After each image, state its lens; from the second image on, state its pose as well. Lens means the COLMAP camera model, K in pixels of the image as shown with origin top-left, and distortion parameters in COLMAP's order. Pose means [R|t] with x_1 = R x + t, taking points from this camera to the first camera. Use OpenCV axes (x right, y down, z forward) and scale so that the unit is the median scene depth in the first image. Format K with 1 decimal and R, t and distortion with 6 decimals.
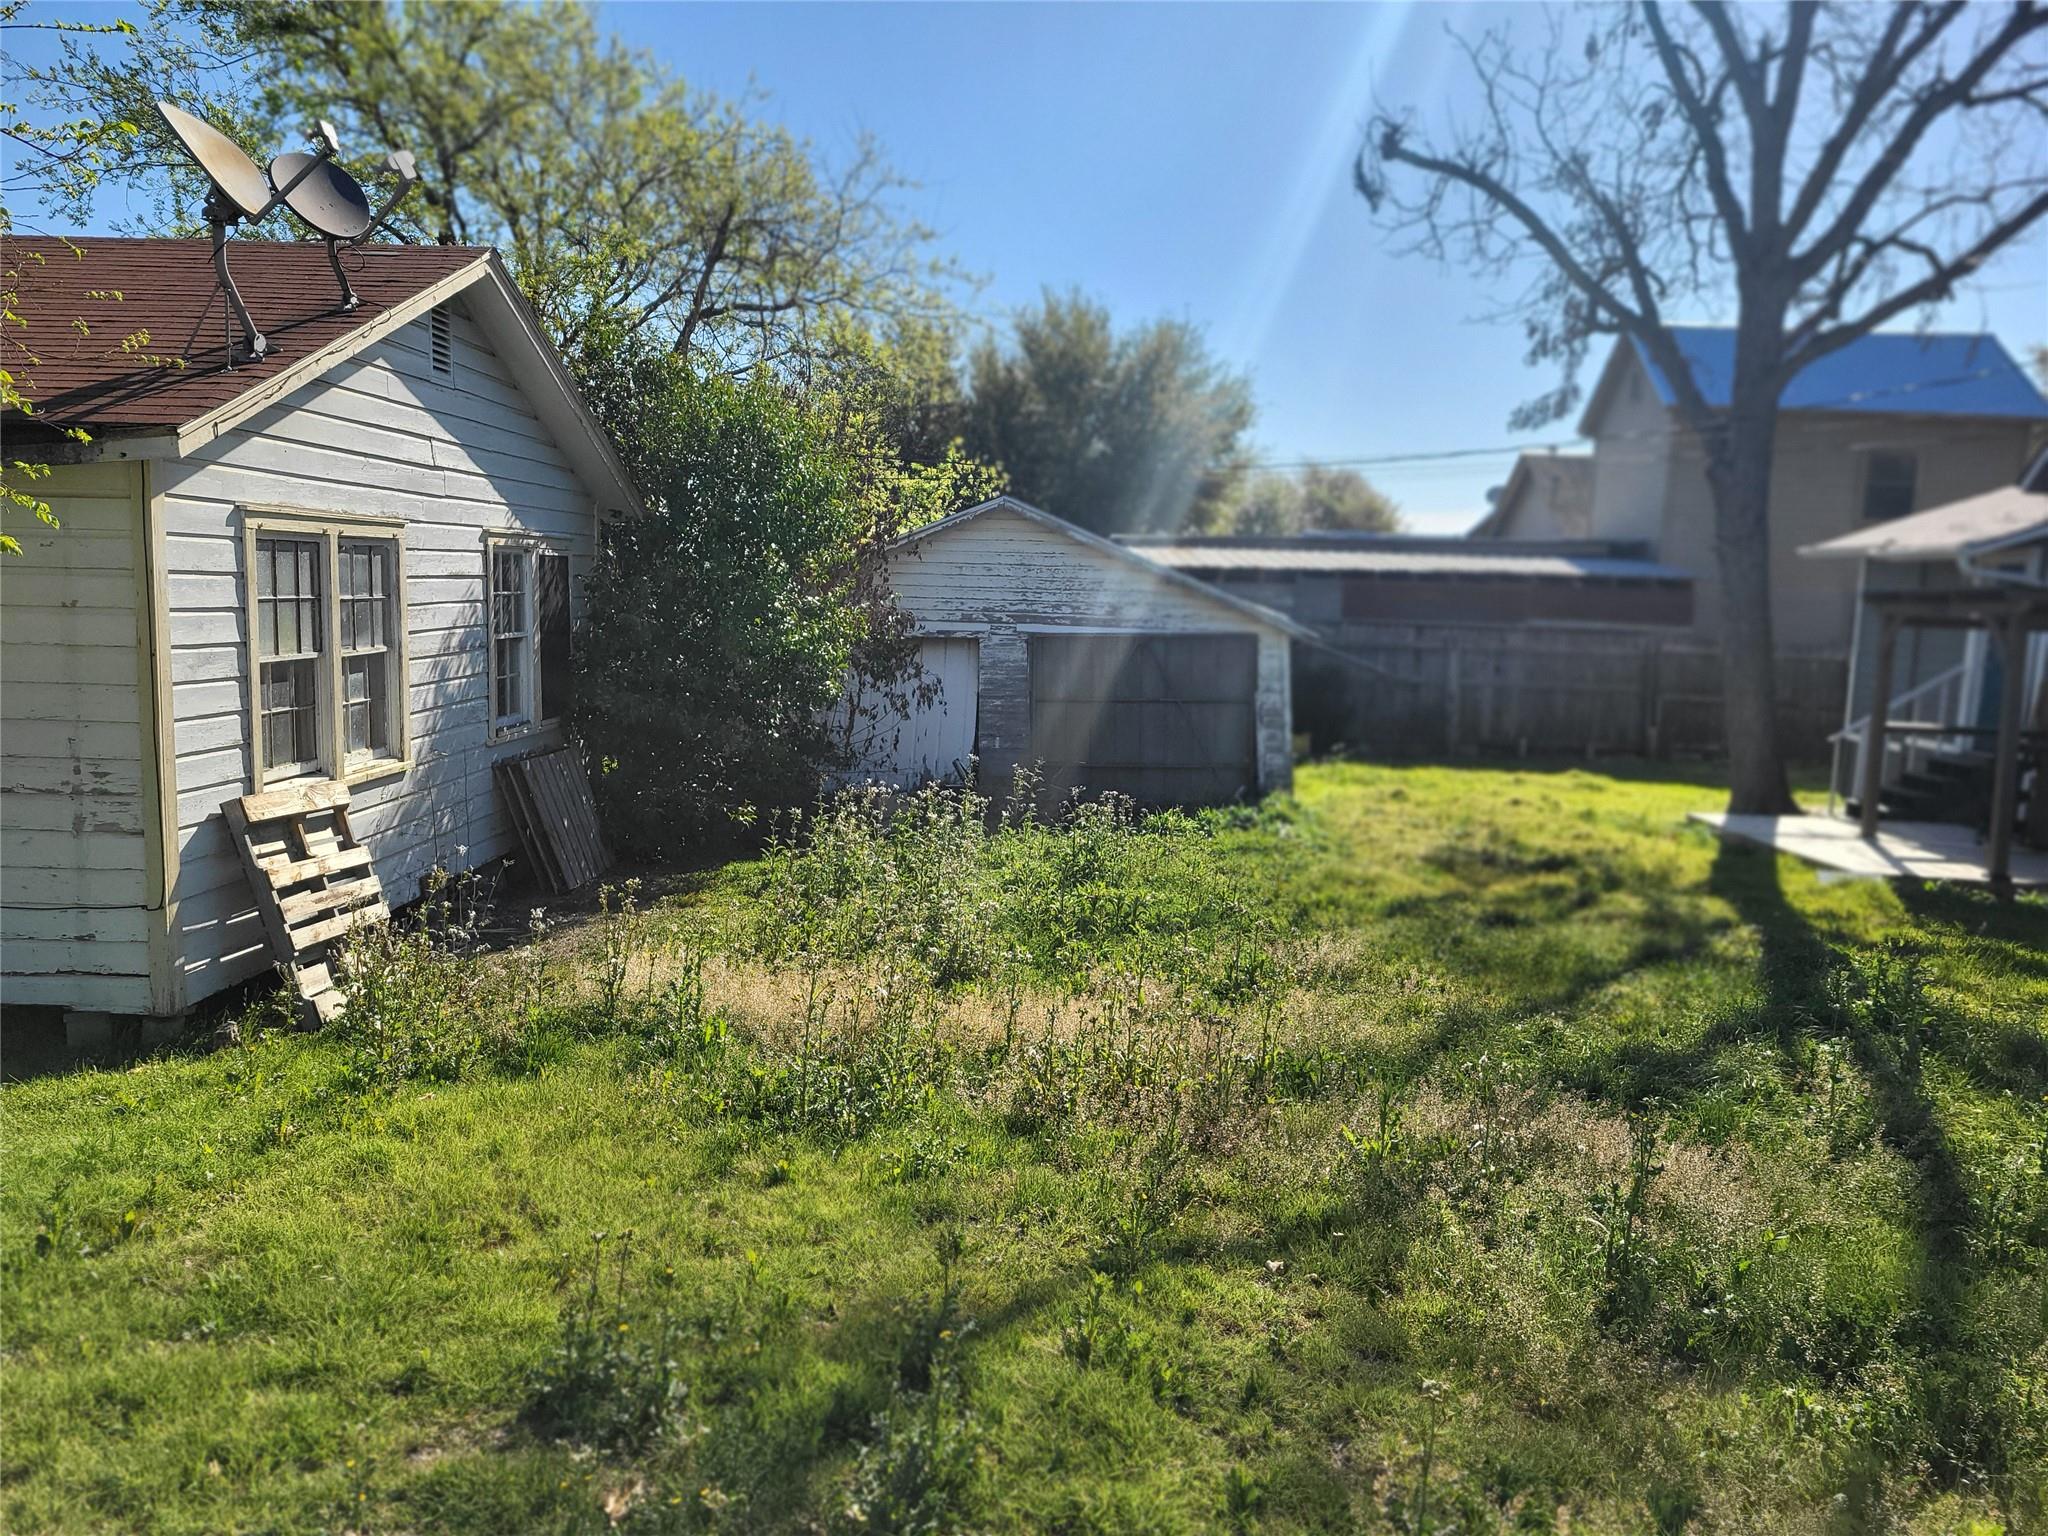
lens RADIAL K [[1562.0, 0, 1024.0], [0, 1562.0, 768.0], [0, 0, 1]] dist [0.026734, -0.005725]
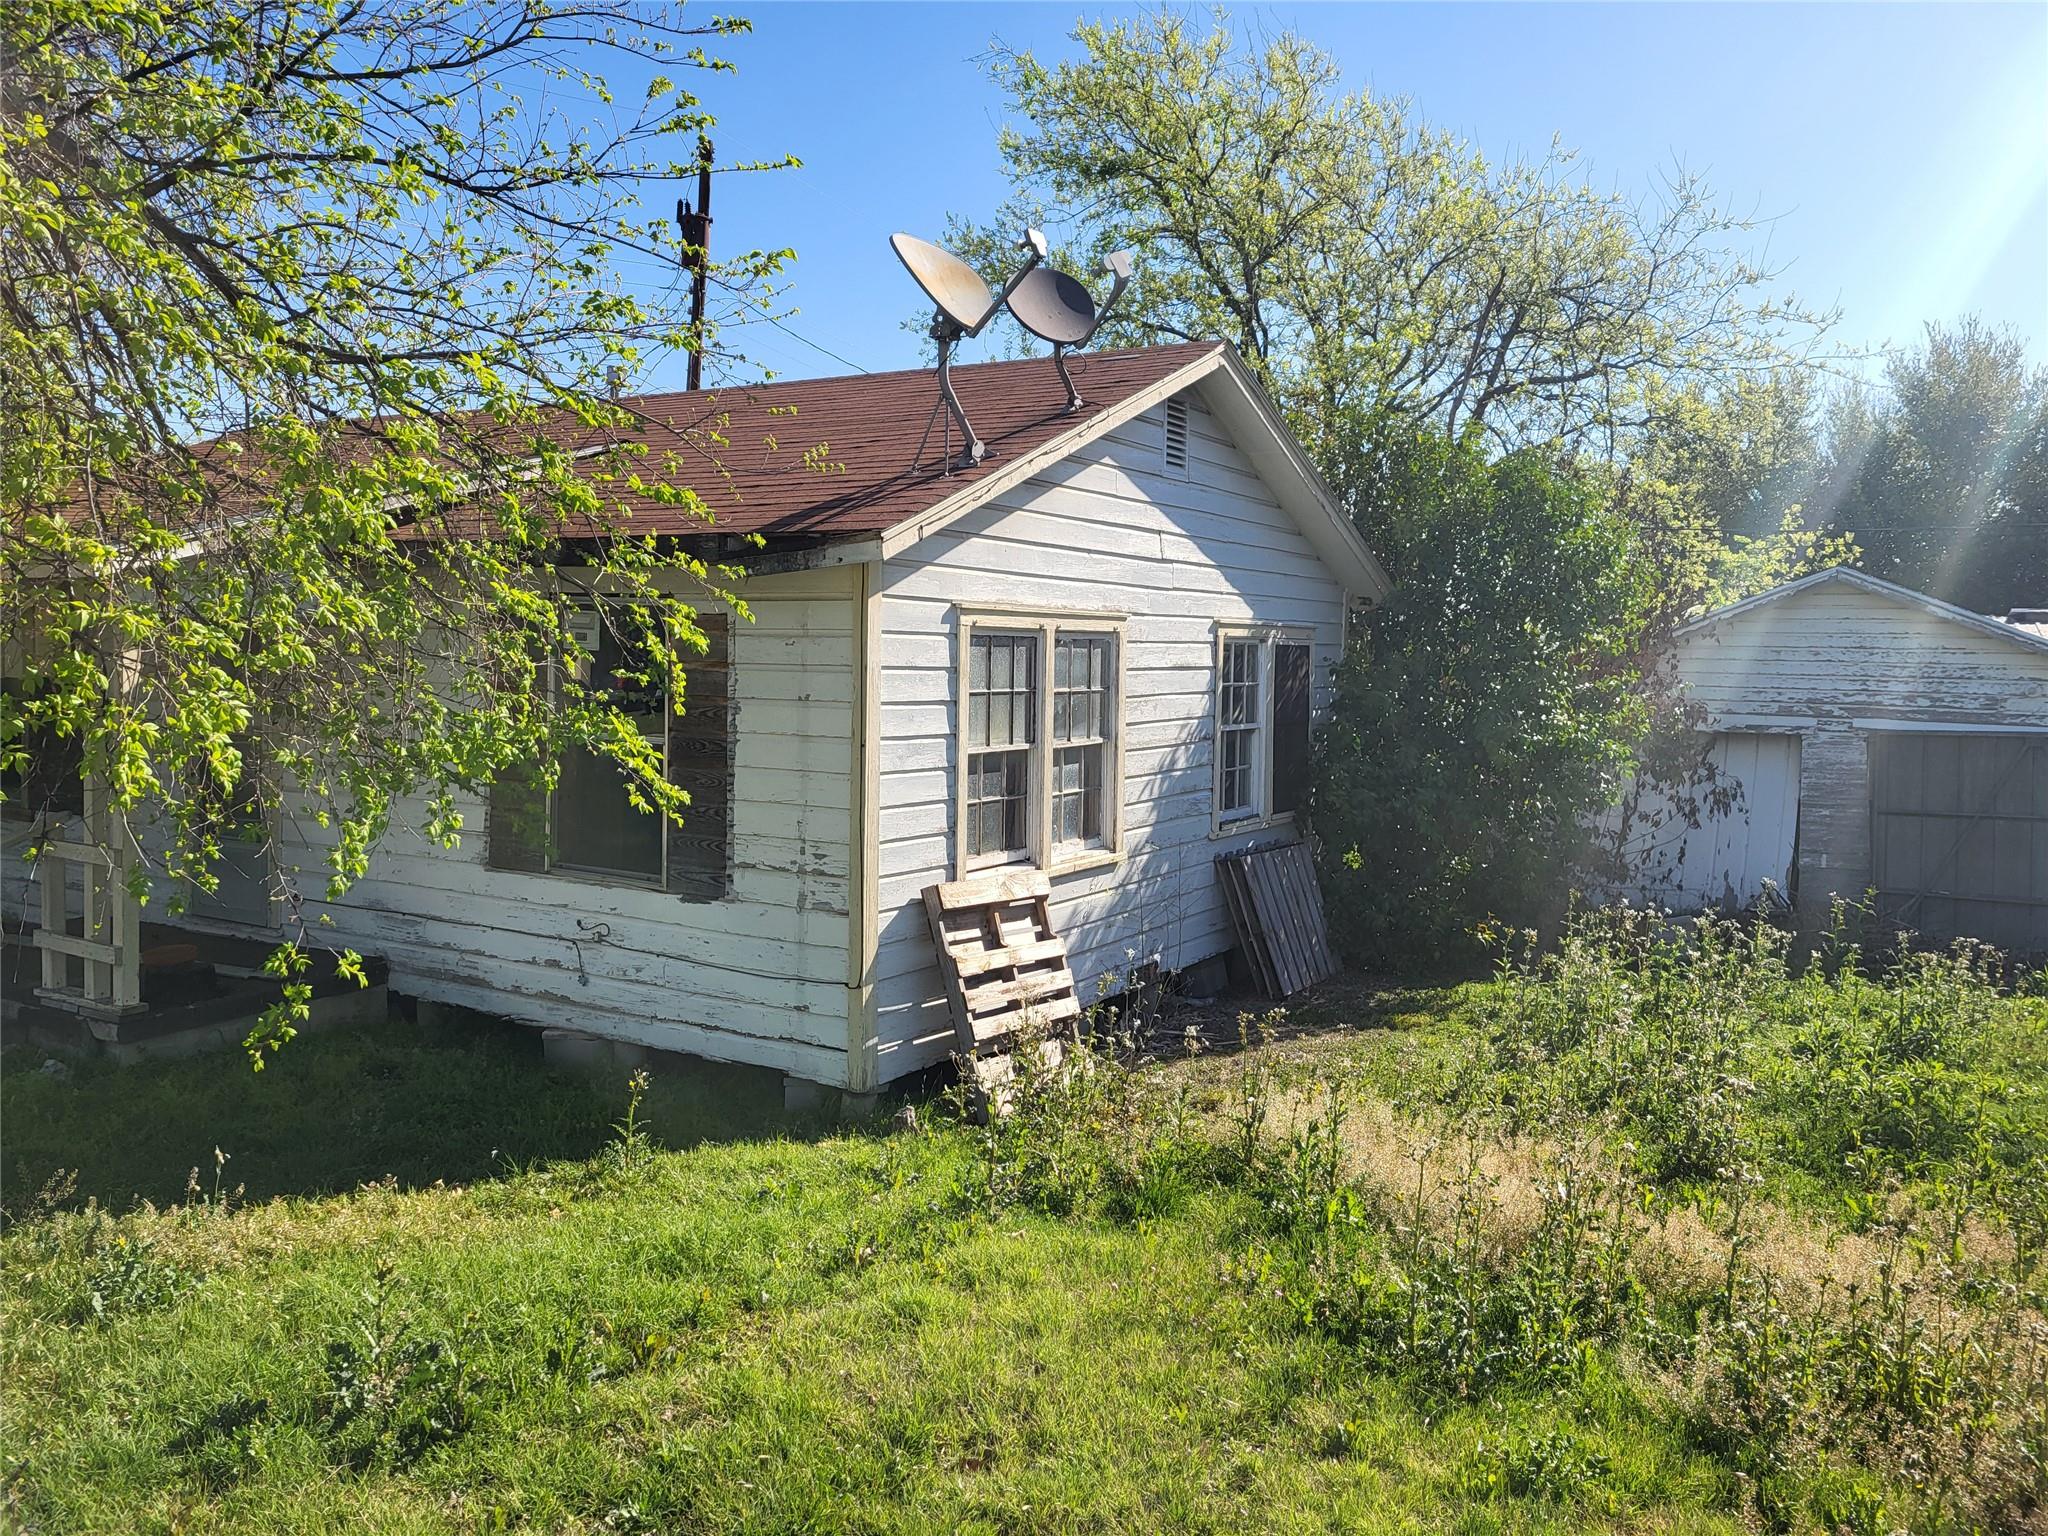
lens RADIAL K [[1556.1, 0, 1027.4], [0, 1556.1, 721.7], [0, 0, 1]] dist [0.043503, -0.008633]
pose [[0.870639, 0.012374, -0.491767, 0.045128], [-0.053513, 0.996133, -0.069675, -0.016636], [0.489003, 0.086978, 0.867935, 0.114529]]
